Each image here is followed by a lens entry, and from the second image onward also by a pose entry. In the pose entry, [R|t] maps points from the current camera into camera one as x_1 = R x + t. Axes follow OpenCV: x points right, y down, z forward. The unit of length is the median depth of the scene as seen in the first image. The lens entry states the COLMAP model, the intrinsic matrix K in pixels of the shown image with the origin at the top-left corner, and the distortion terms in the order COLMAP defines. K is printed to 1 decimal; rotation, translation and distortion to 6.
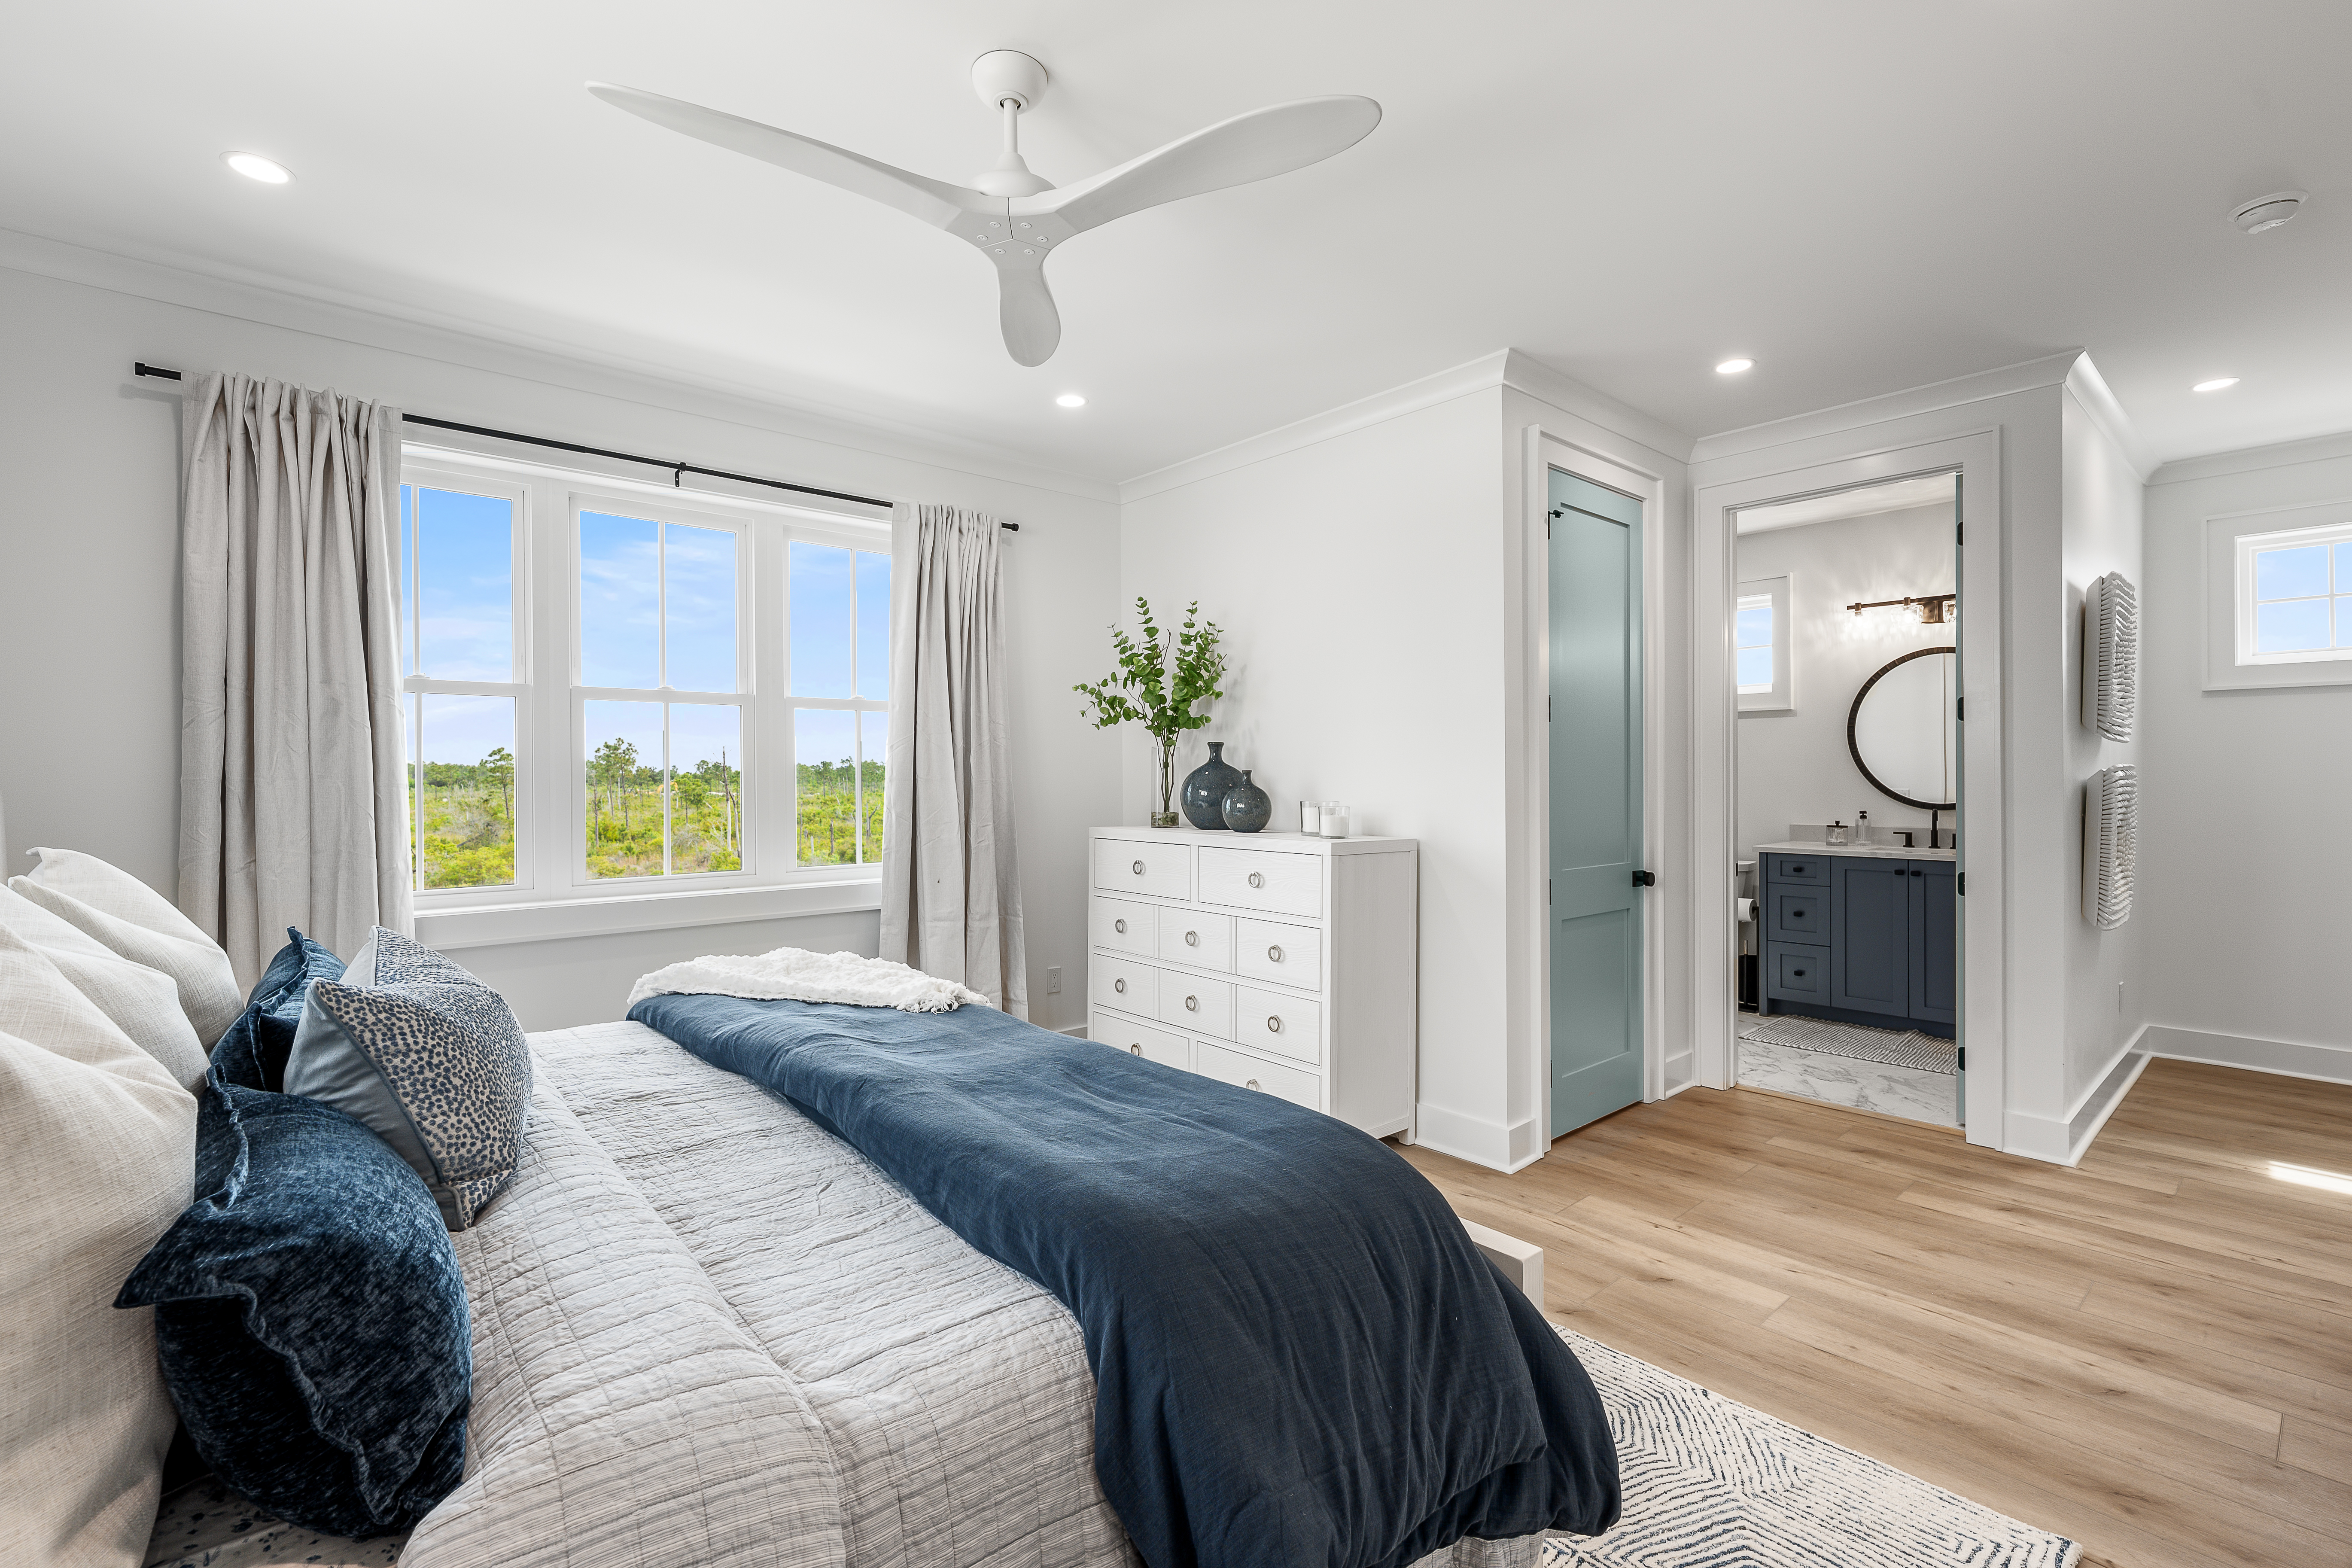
lens RADIAL K [[1053.0, 0, 1172.7], [0, 1053.0, 766.6], [0, 0, 1]] dist [-0.004065, -0.000230]
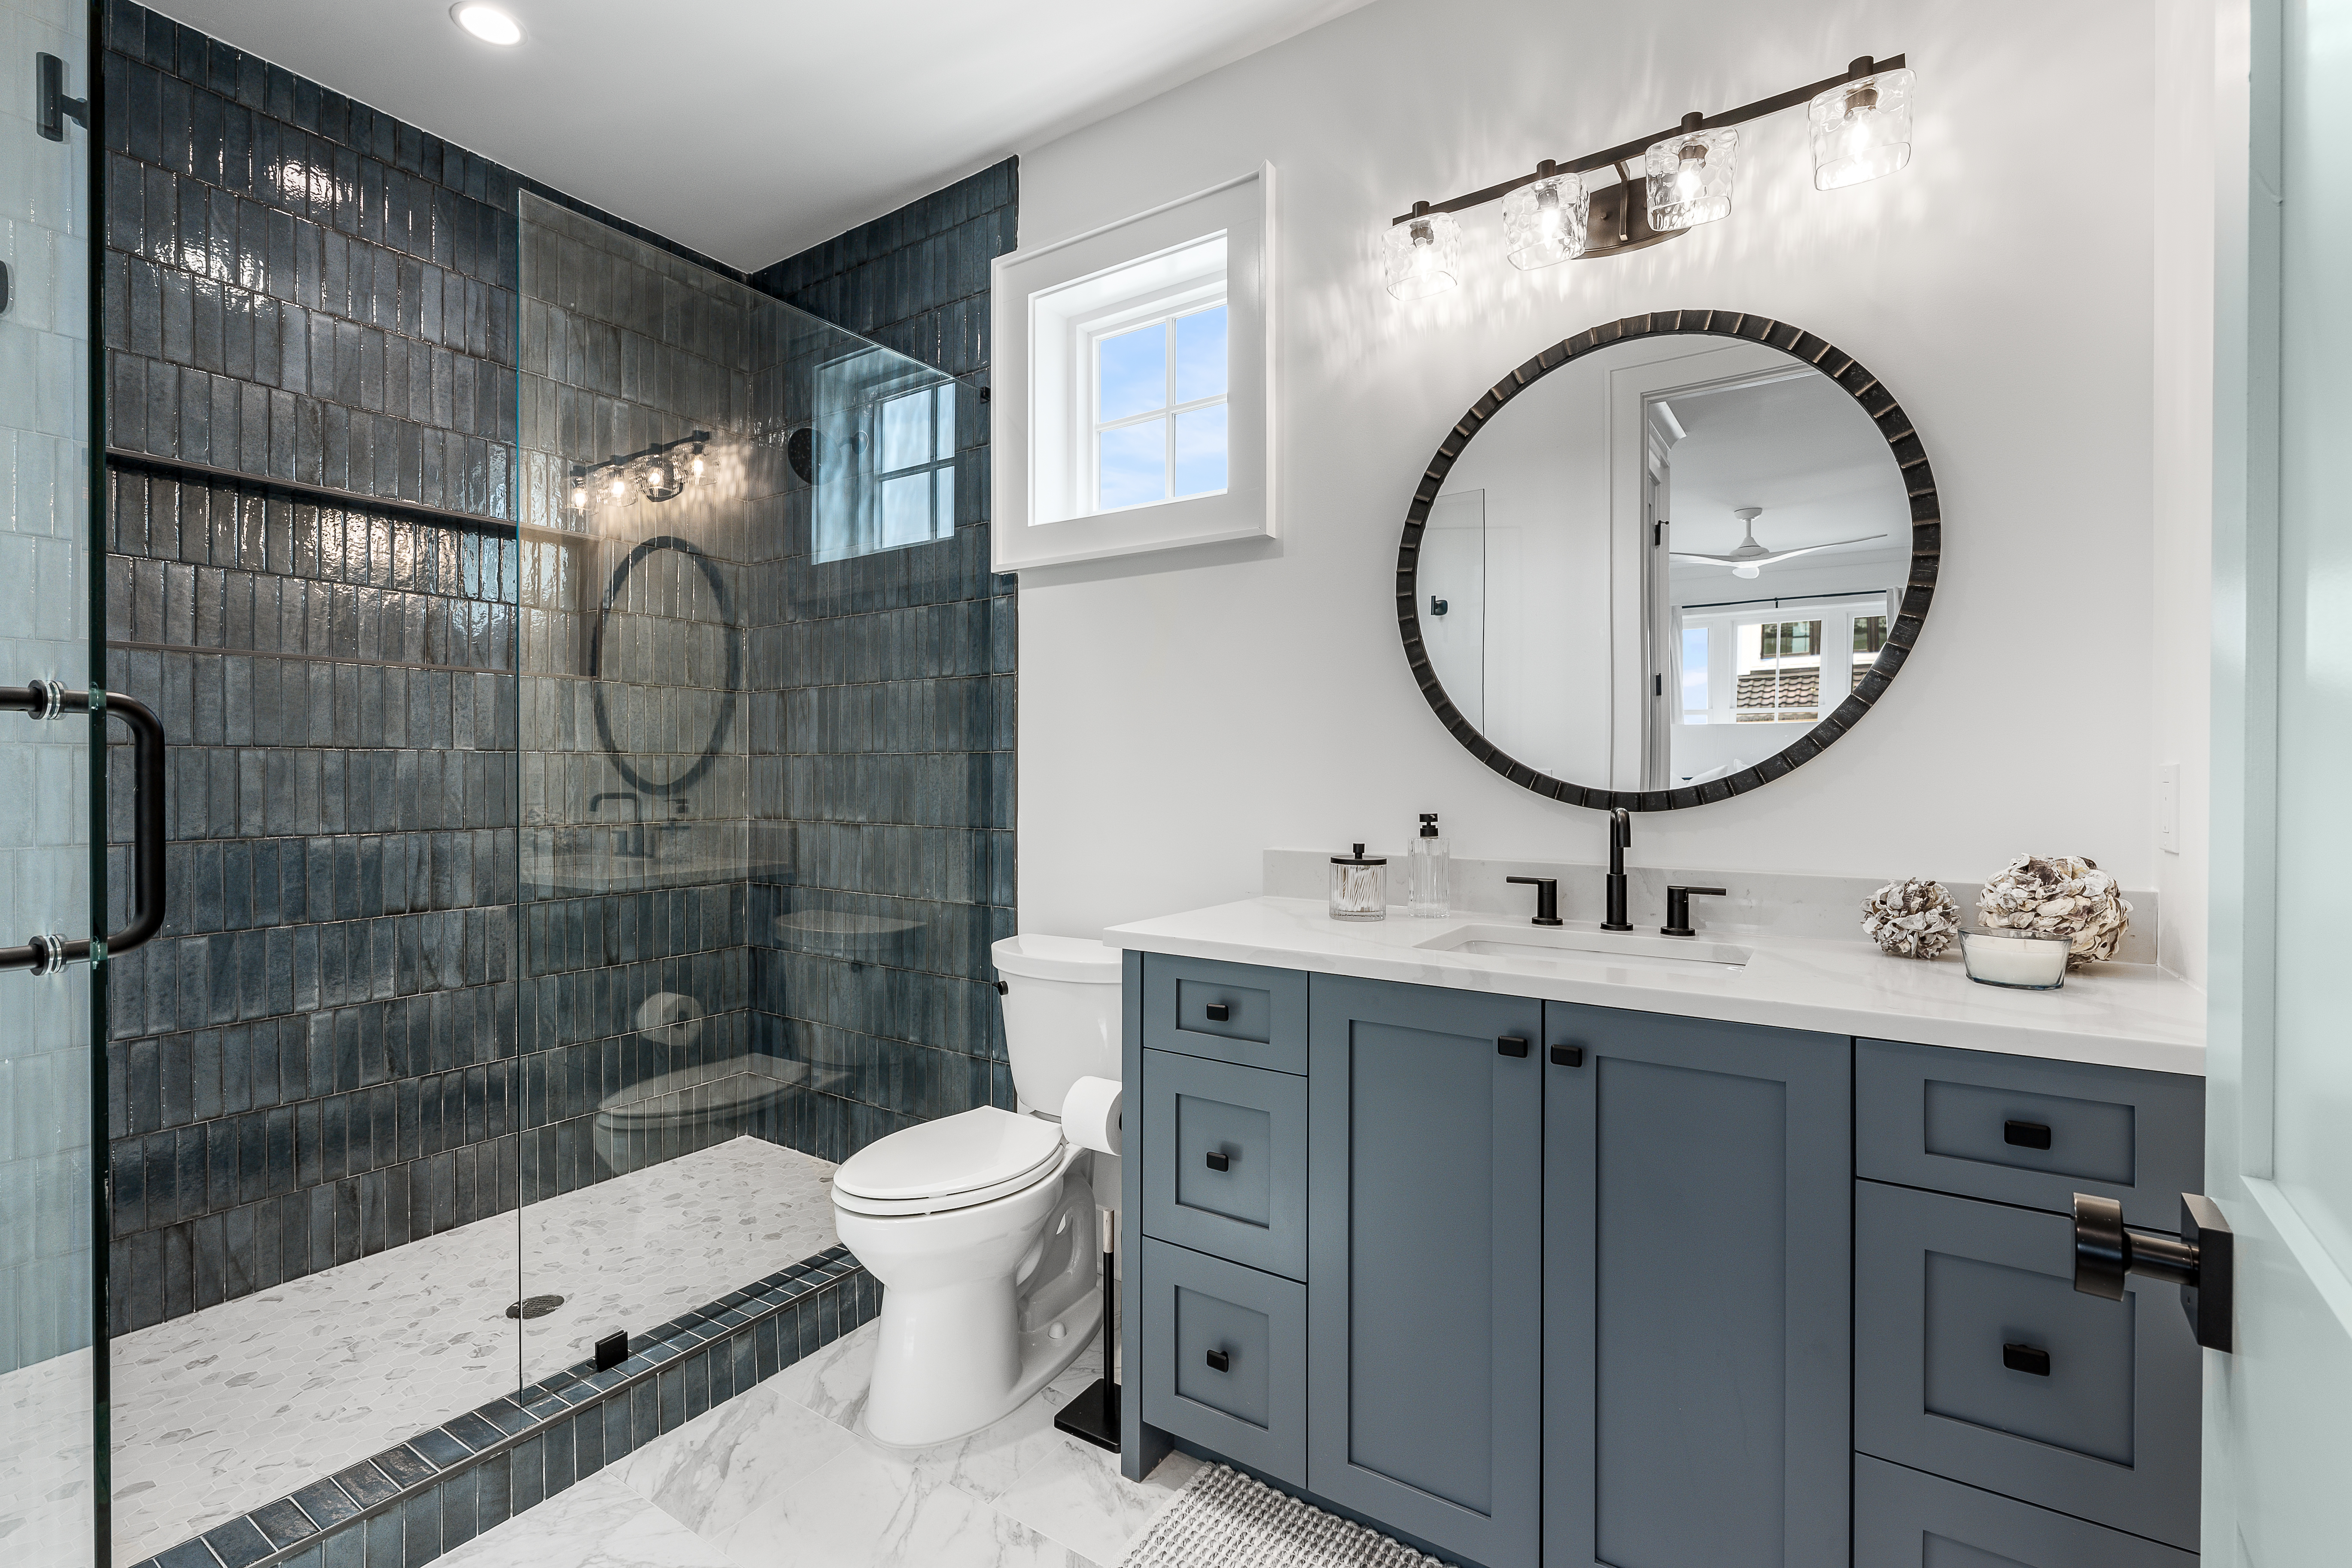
lens RADIAL K [[1053.0, 0, 1159.6], [0, 1053.0, 760.8], [0, 0, 1]] dist [-0.004065, -0.000230]
pose [[0.967700, 0.004259, 0.252069, 0.500181], [-0.005106, 0.999983, 0.002708, 0.025360], [-0.252054, -0.003908, 0.967705, 0.712117]]
